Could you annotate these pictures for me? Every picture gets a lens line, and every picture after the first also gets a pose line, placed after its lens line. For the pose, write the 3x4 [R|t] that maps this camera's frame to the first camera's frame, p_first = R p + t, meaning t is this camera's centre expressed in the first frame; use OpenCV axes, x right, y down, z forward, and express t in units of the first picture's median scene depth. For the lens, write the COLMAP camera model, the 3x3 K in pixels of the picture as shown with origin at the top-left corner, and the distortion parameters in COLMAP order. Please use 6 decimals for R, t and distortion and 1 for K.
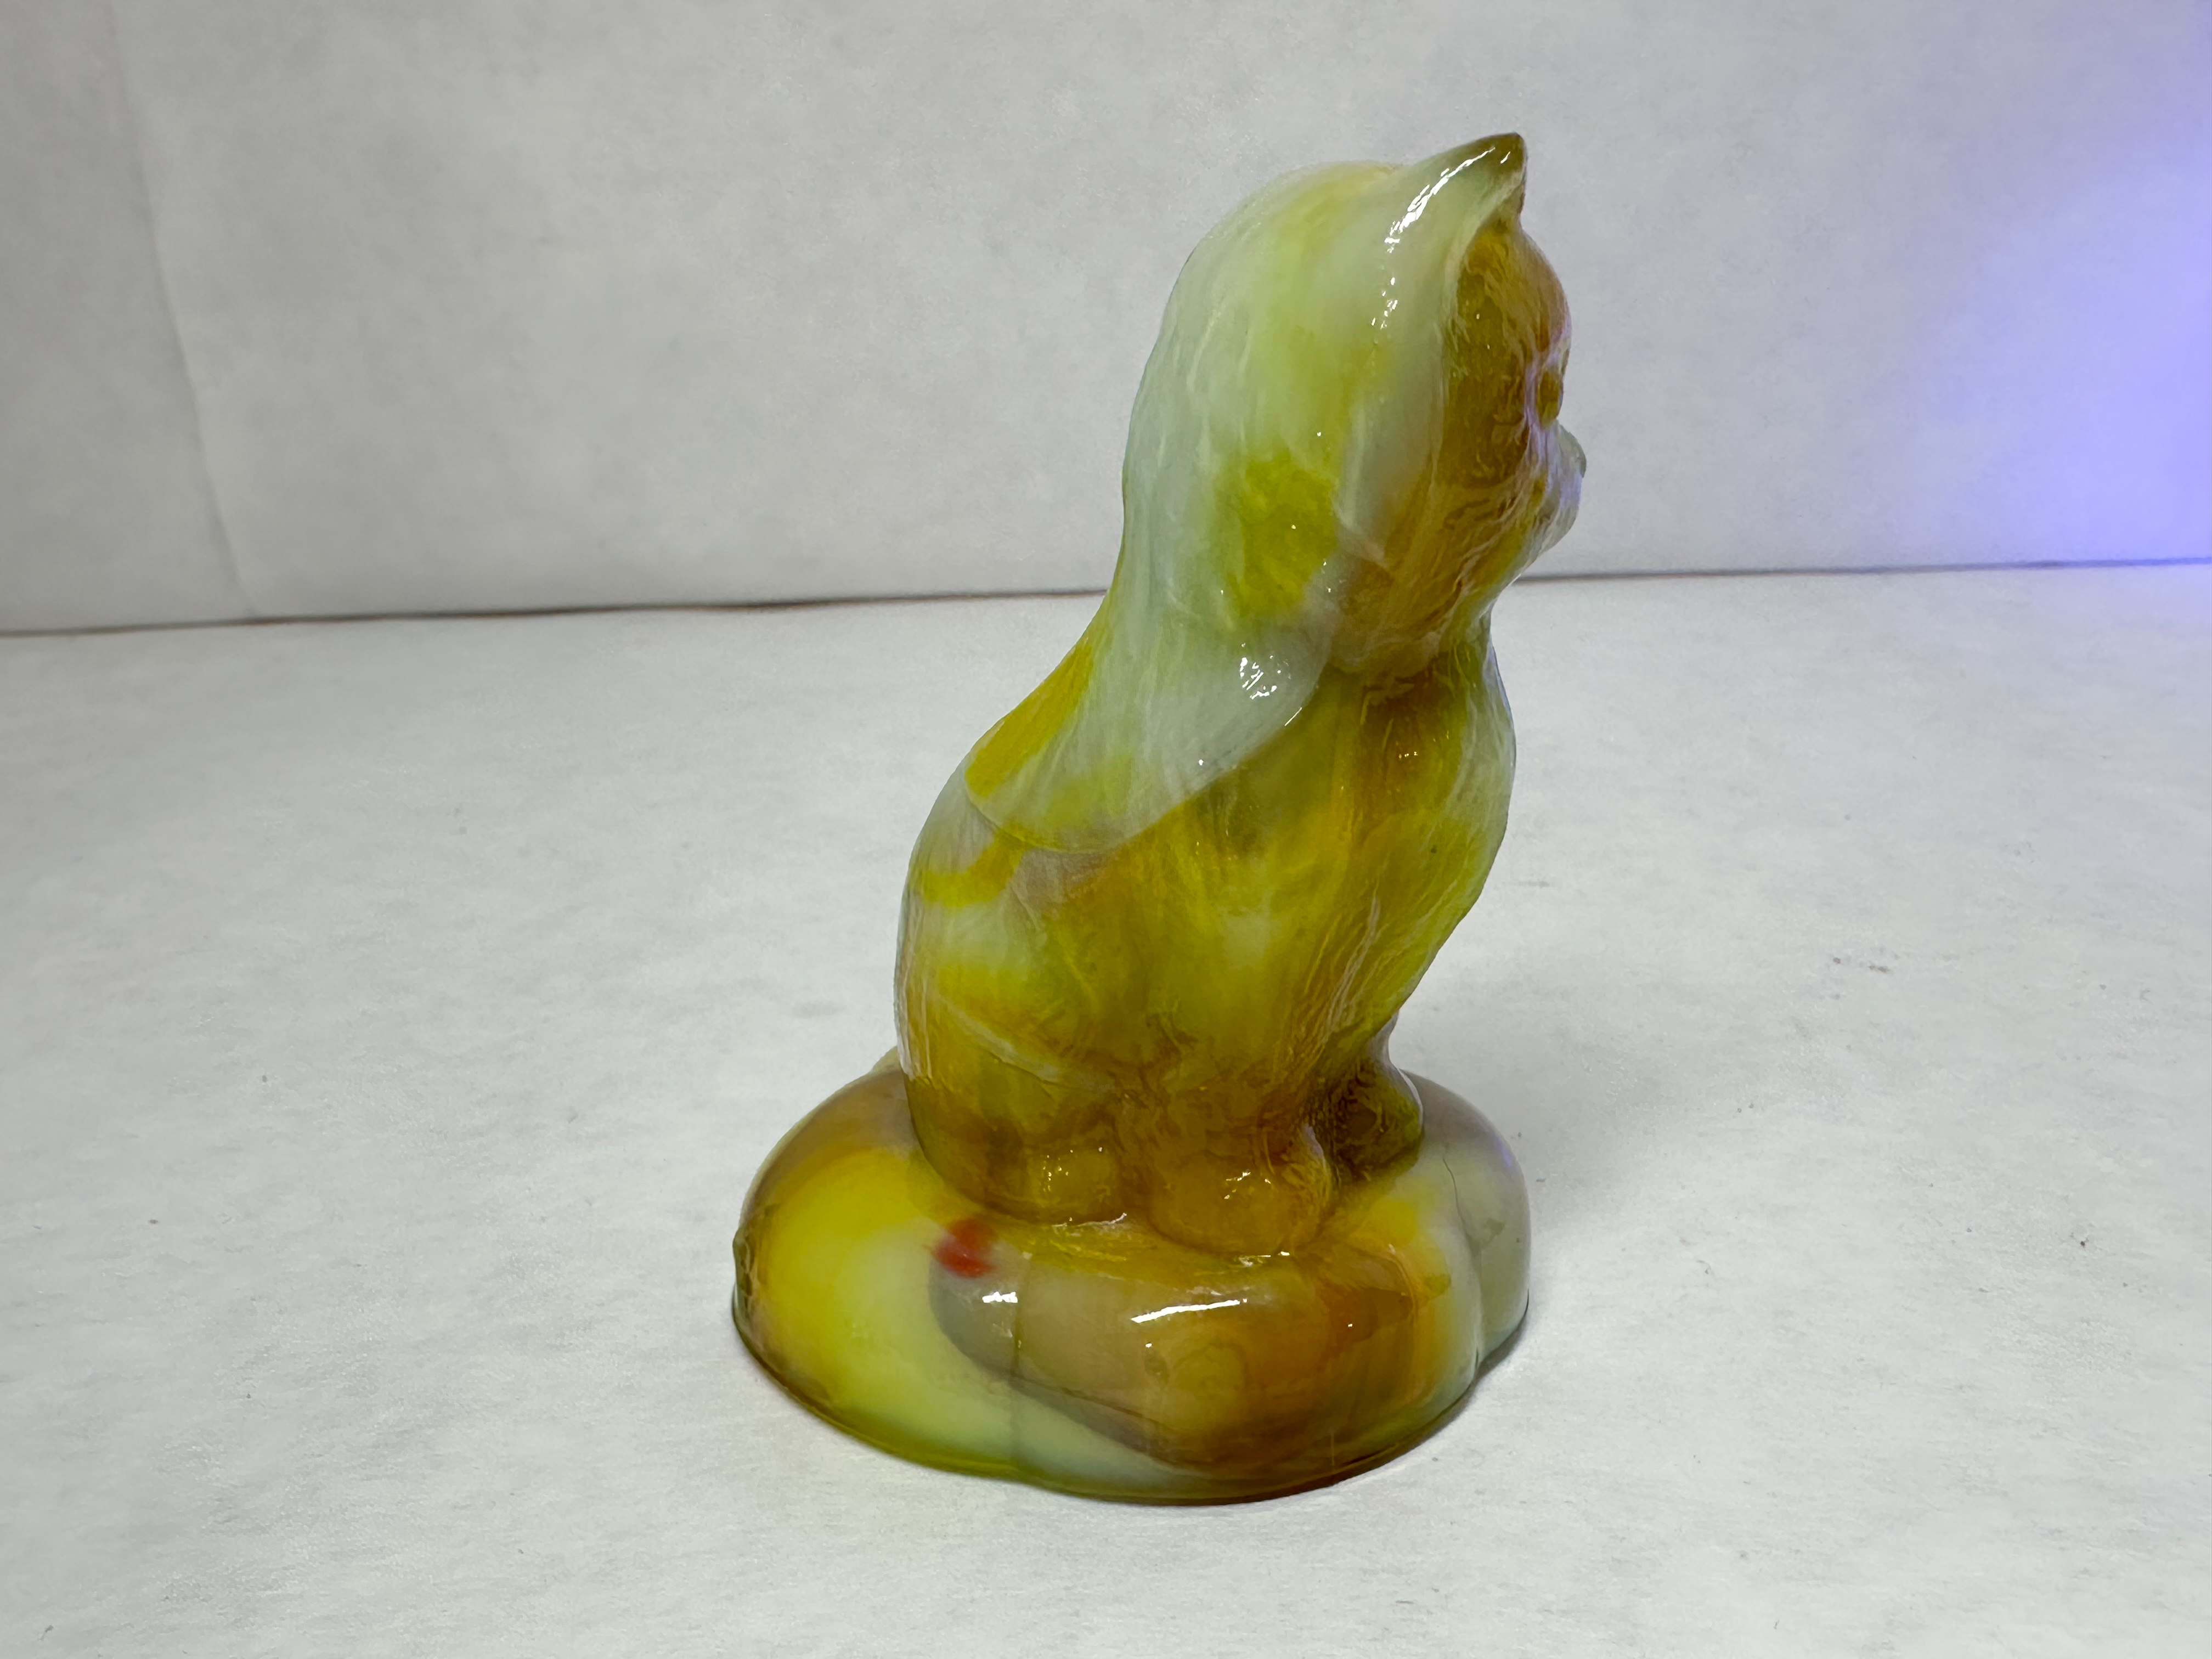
lens RADIAL K [[2170.6, 0, 1088.5], [0, 2170.6, 835.9], [0, 0, 1]] dist [-0.008745, 0.008757]
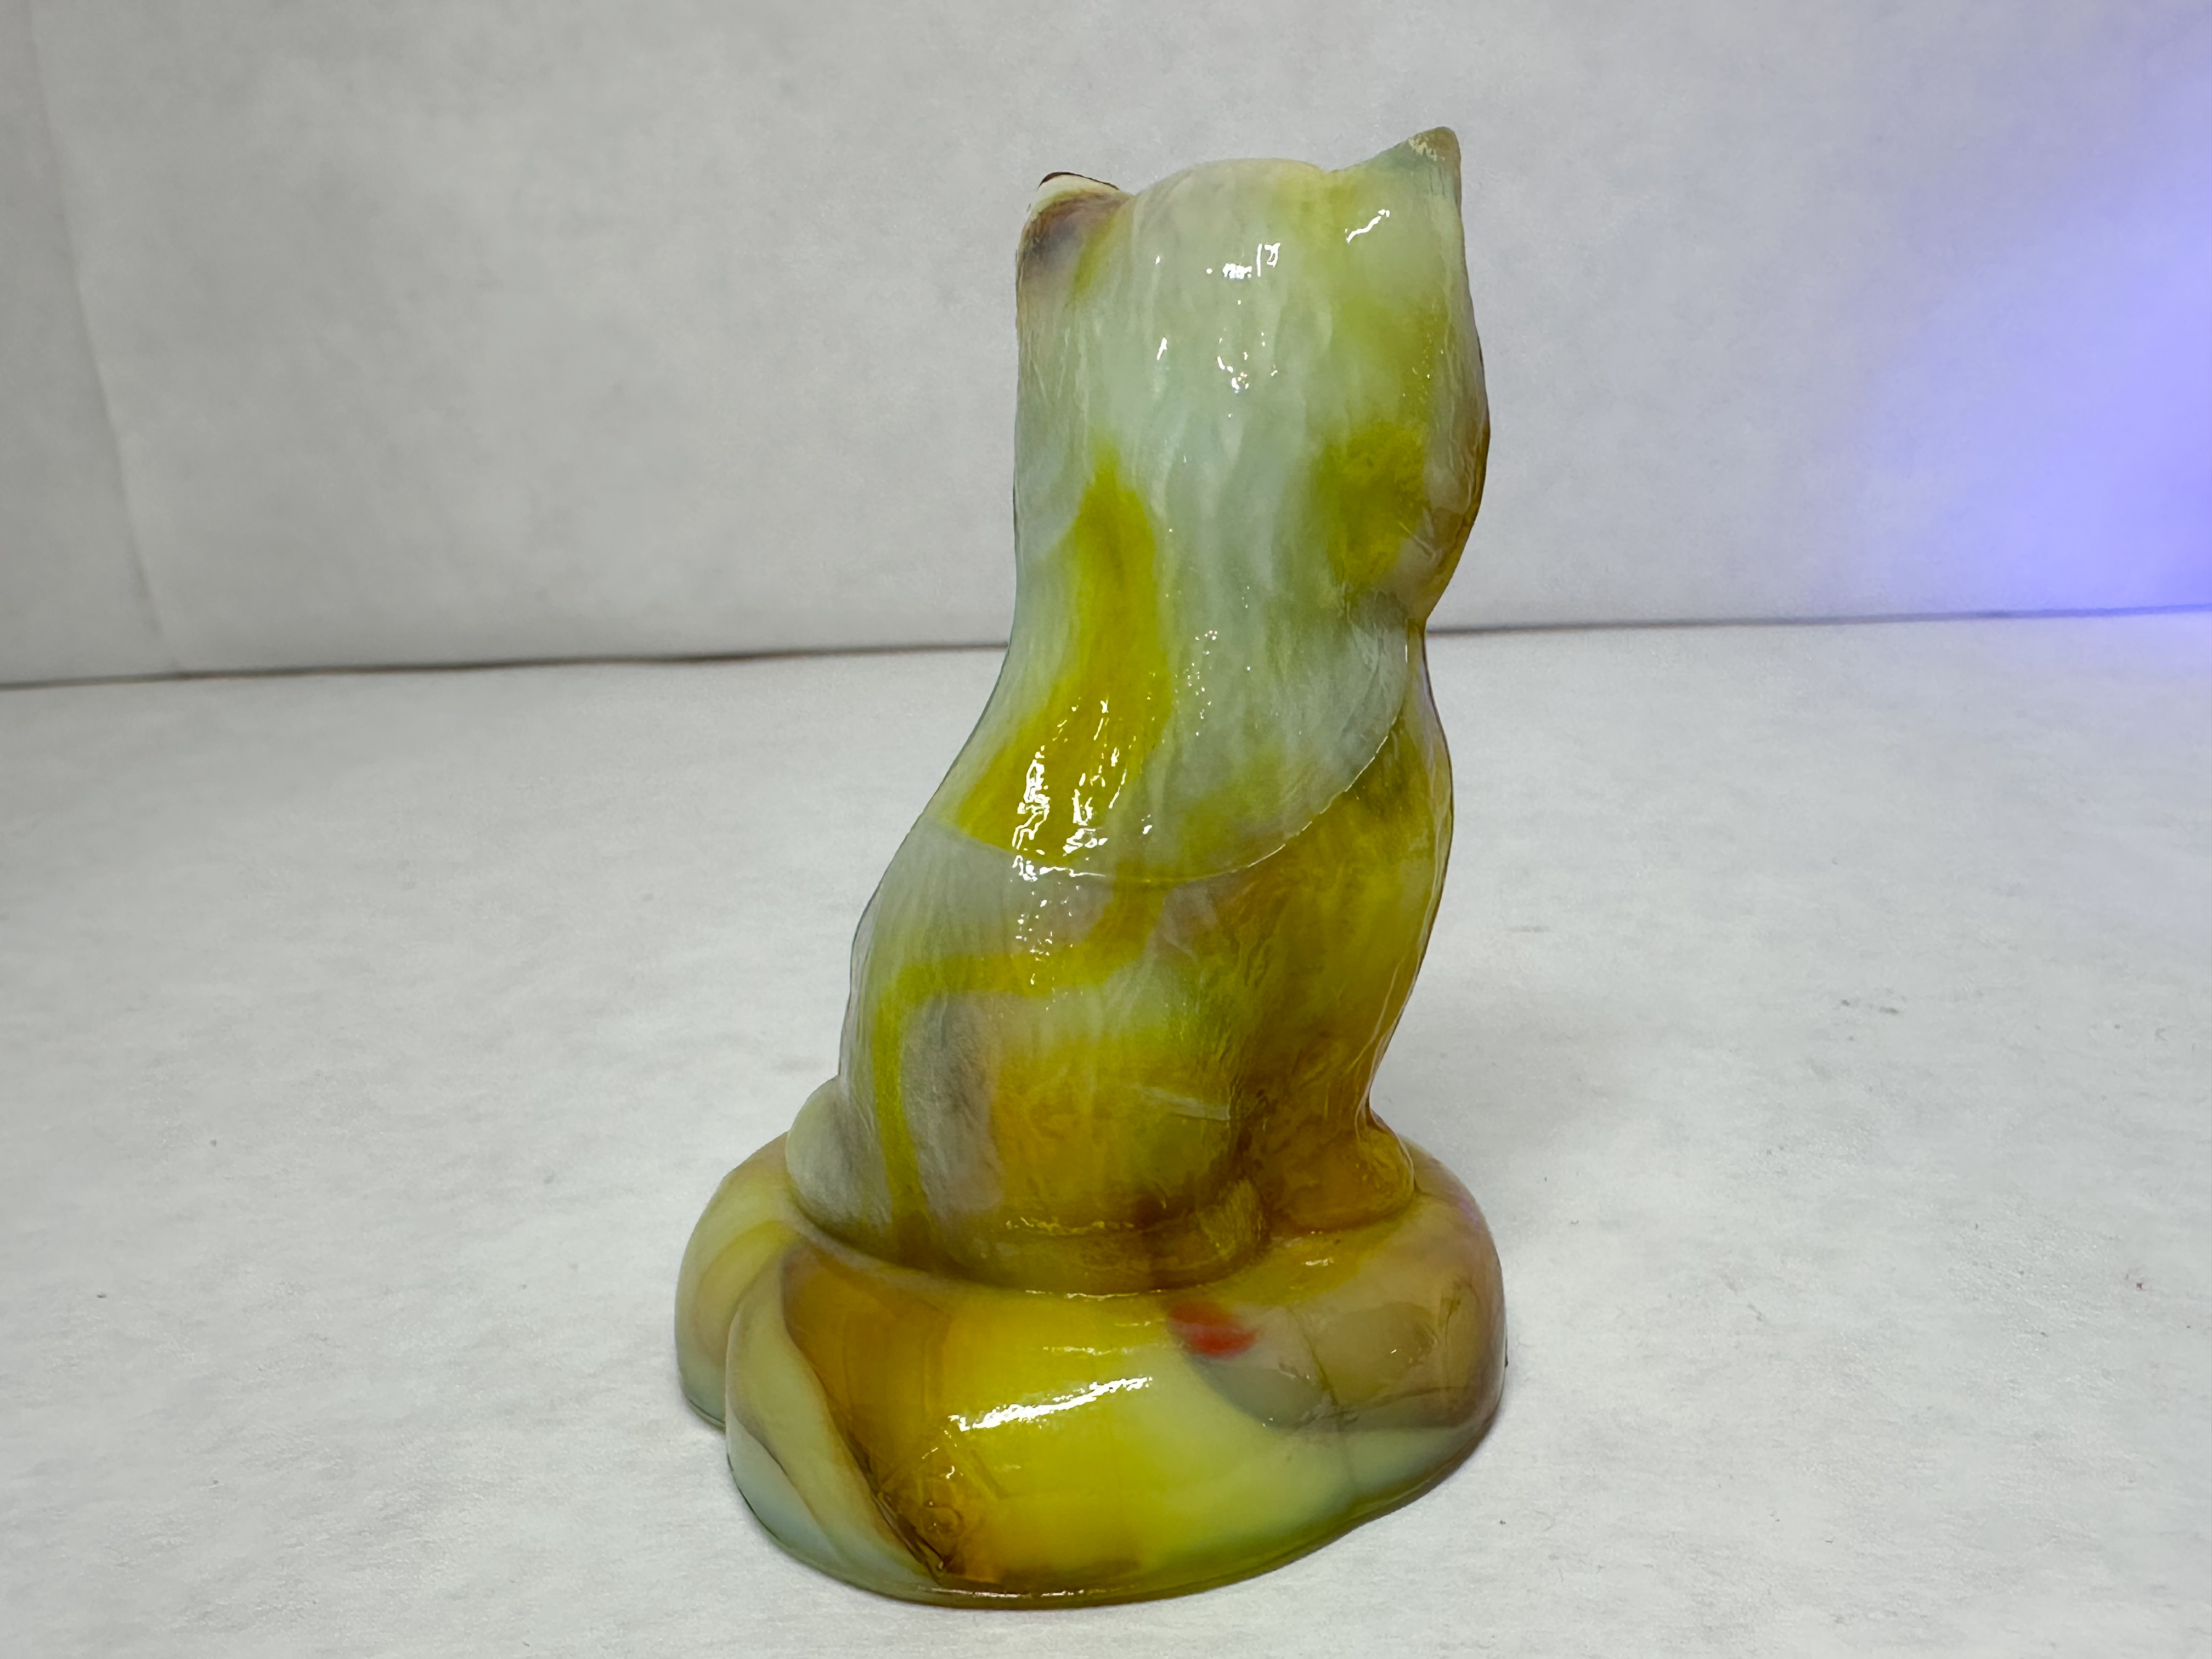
lens RADIAL K [[2170.6, 0, 1088.5], [0, 2170.6, 835.9], [0, 0, 1]] dist [-0.008745, 0.008757]
pose [[0.999029, -0.006326, 0.043594, -0.030354], [0.007711, 0.999468, -0.031692, 0.008489], [-0.043370, 0.031997, 0.998547, 0.028206]]
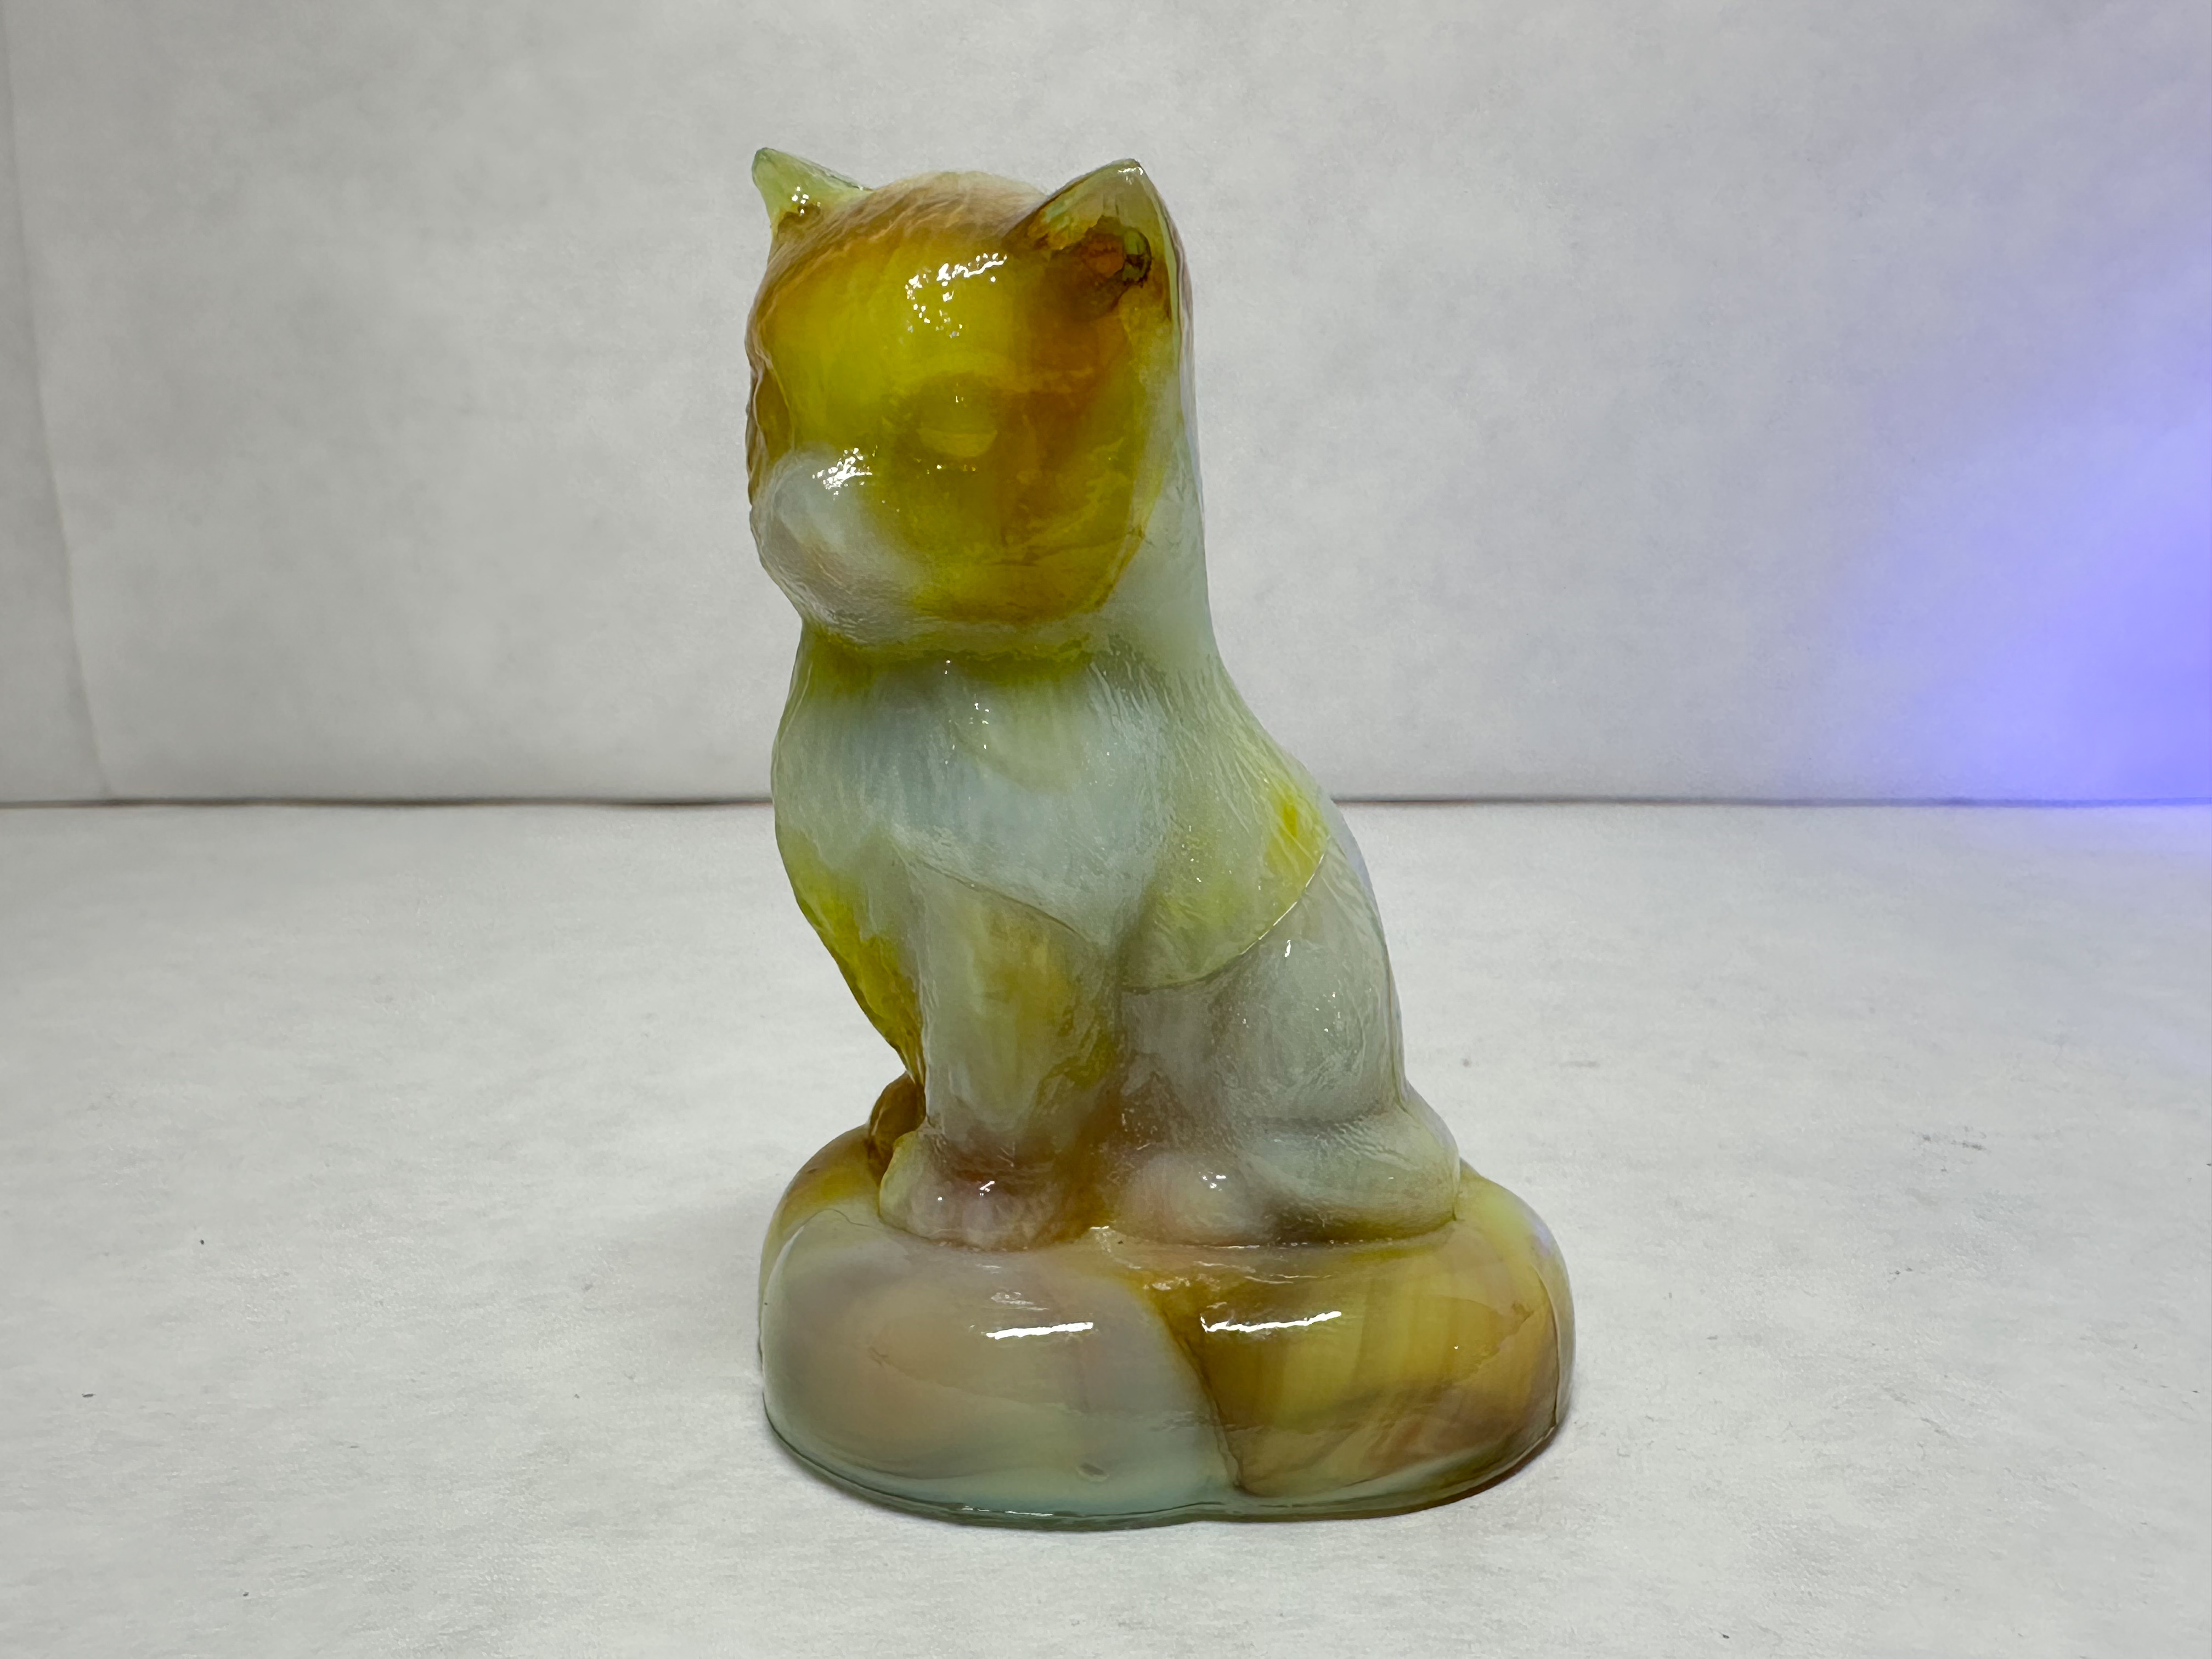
lens RADIAL K [[2150.5, 0, 1106.4], [0, 2150.5, 838.2], [0, 0, 1]] dist [-0.011372, -0.032442]
pose [[0.992972, 0.029743, 0.114551, -0.096622], [-0.014083, 0.990723, -0.135165, 0.047230], [-0.117509, 0.132602, 0.984179, 0.082282]]
